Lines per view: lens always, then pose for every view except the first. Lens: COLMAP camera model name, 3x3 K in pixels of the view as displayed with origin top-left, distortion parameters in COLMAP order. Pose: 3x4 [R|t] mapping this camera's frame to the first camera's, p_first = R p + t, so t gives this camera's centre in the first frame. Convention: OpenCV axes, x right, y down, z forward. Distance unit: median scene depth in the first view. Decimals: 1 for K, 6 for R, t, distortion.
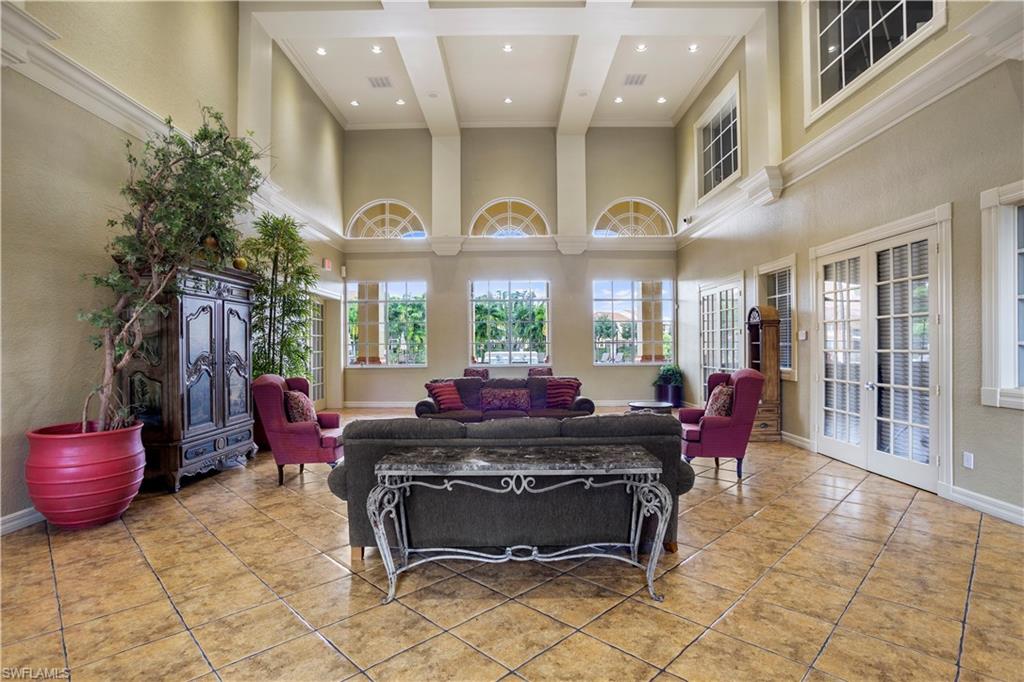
lens RADIAL K [[496.6, 0, 512.0], [0, 496.6, 341.0], [0, 0, 1]] dist [0.001001, 0.000052]
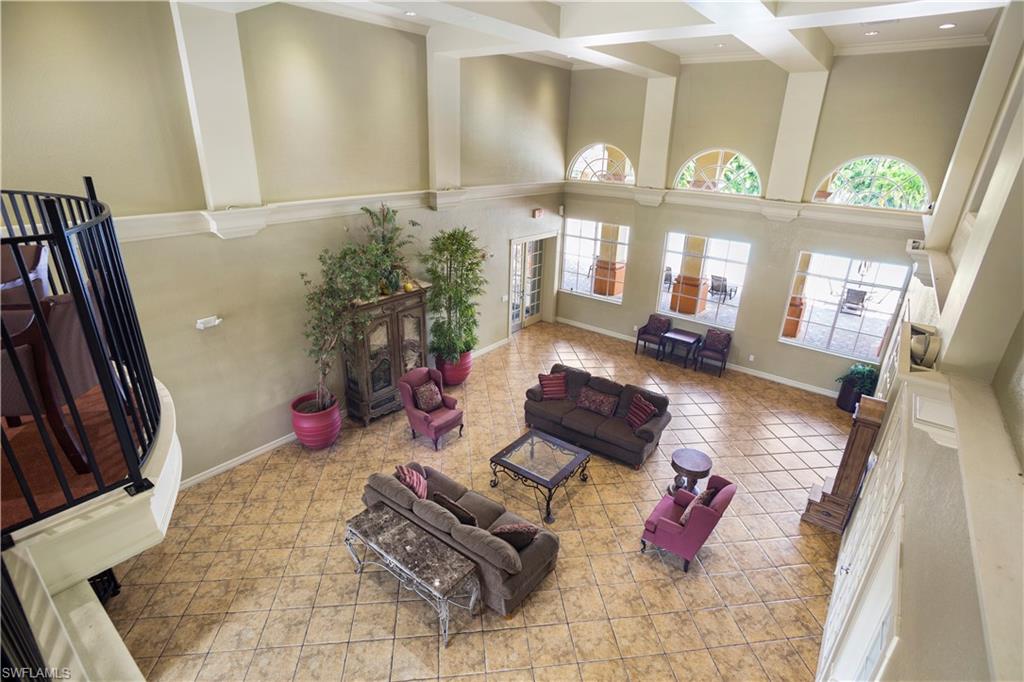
lens RADIAL K [[496.6, 0, 512.0], [0, 496.6, 341.0], [0, 0, 1]] dist [0.001001, 0.000052]
pose [[0.792496, 0.251734, -0.555500, 0.677974], [-0.027379, 0.924606, 0.379940, -0.684350], [0.609263, -0.285892, 0.739638, 0.056354]]
